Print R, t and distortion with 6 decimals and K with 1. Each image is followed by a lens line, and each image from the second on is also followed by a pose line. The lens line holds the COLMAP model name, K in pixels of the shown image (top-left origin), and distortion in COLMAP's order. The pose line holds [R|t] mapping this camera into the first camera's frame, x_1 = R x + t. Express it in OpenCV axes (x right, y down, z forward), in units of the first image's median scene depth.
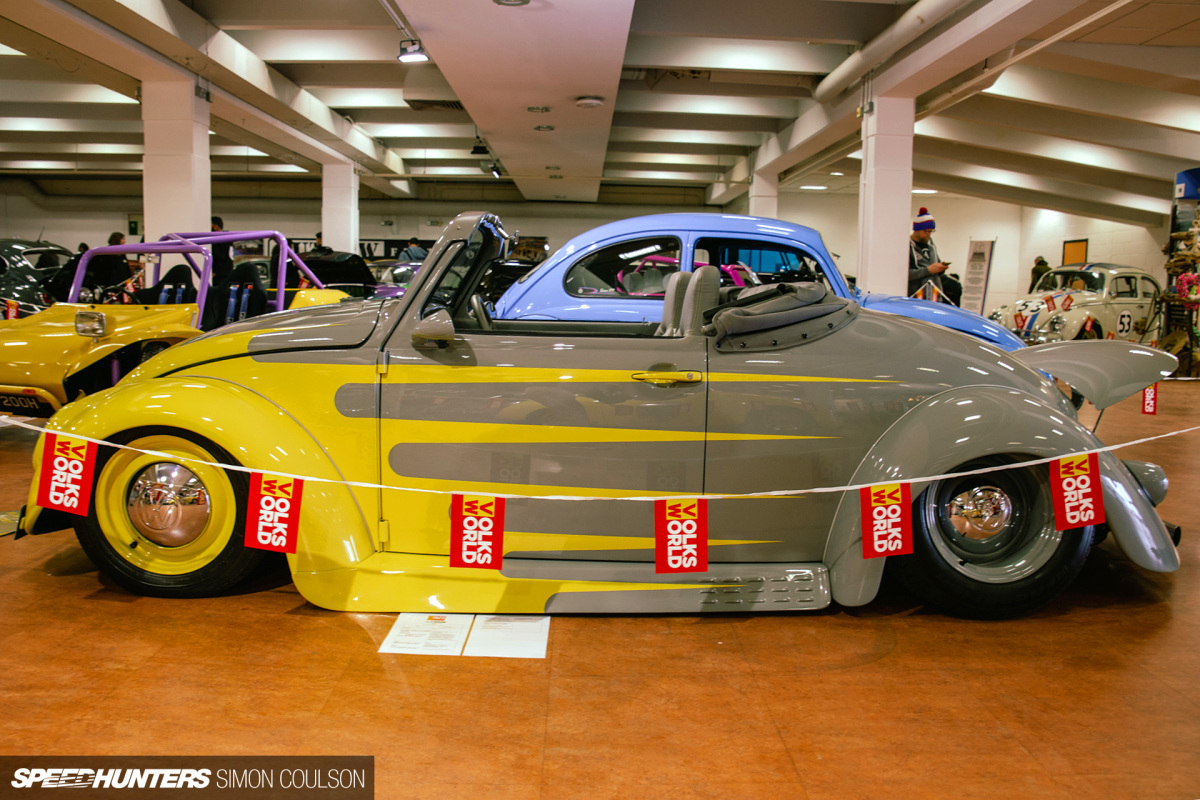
lens RADIAL K [[999.5, 0, 600.0], [0, 999.5, 400.0], [0, 0, 1]] dist [0.000295, 0.001913]
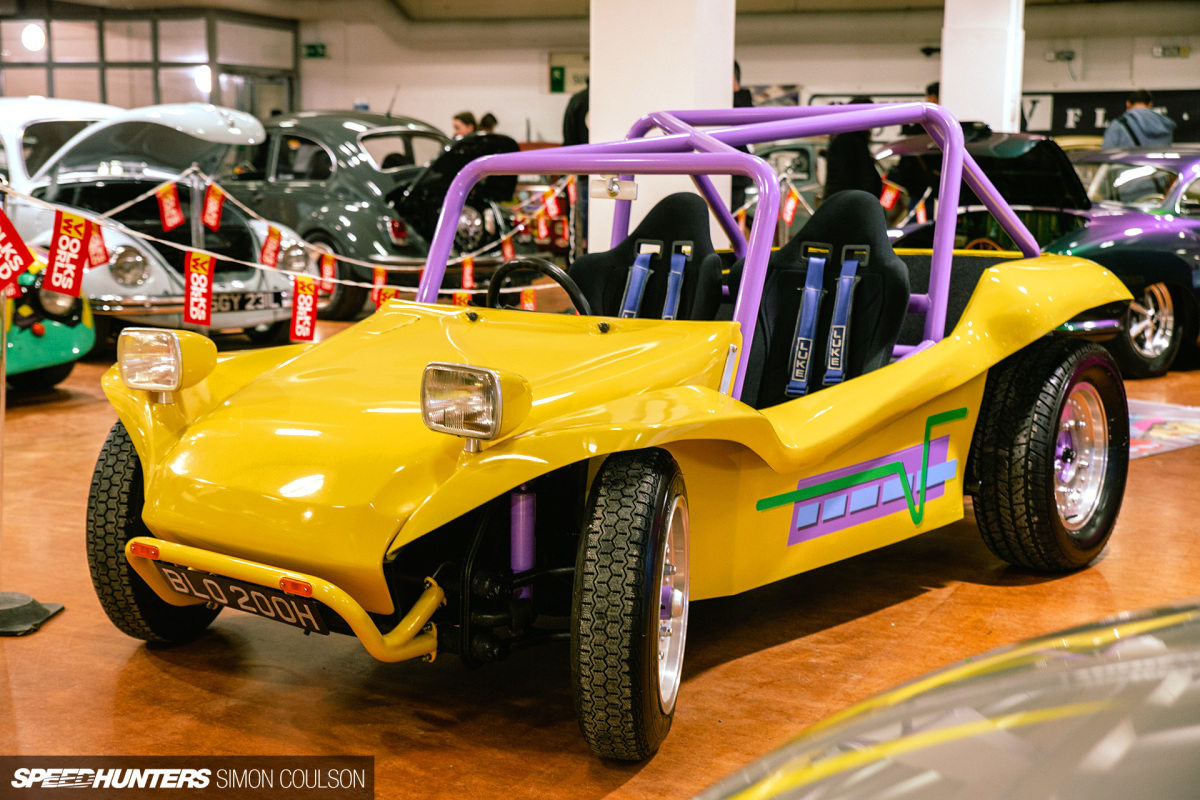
lens RADIAL K [[1761.8, 0, 600.0], [0, 1761.8, 400.0], [0, 0, 1]] dist [0.163752, -0.003671]
pose [[0.919719, 0.052025, -0.389114, -0.111233], [-0.044749, 0.998613, 0.027746, -0.045332], [0.390018, -0.008107, 0.920771, 0.222556]]
